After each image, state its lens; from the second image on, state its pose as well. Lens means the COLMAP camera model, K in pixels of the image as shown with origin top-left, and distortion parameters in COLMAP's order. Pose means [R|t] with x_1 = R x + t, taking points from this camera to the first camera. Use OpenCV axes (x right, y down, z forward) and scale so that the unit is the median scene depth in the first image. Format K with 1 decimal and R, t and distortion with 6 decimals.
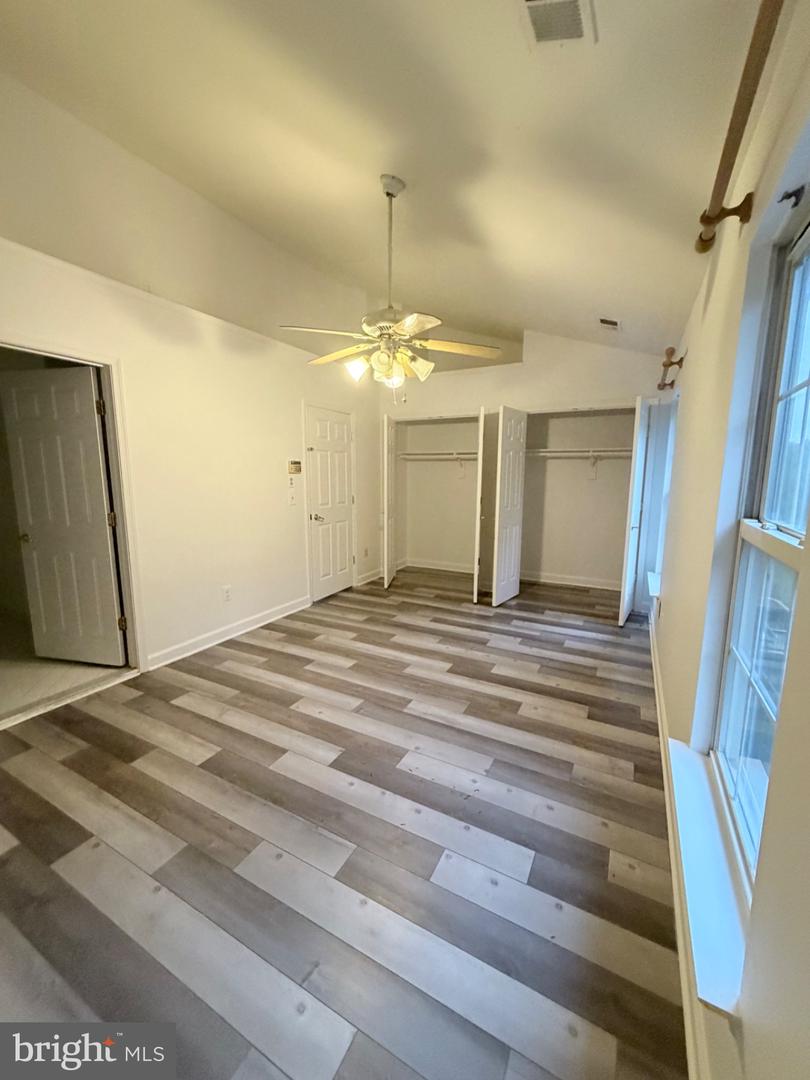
lens RADIAL K [[428.6, 0, 404.5], [0, 428.6, 541.0], [0, 0, 1]] dist [-0.001237, 0.000155]
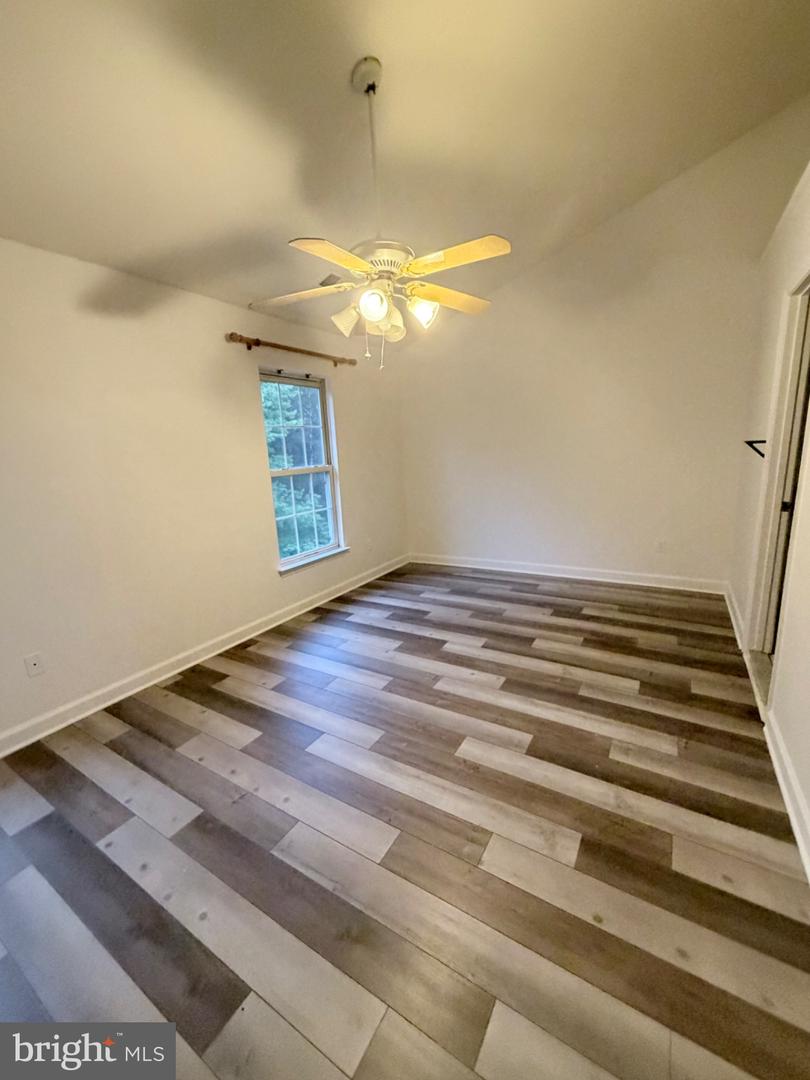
lens RADIAL K [[428.6, 0, 406.9], [0, 428.6, 538.2], [0, 0, 1]] dist [-0.001237, 0.000155]
pose [[-0.997199, 0.035323, 0.065928, -0.106787], [0.056832, 0.930885, 0.360864, -0.265402], [-0.048625, 0.363600, -0.930285, 1.675077]]
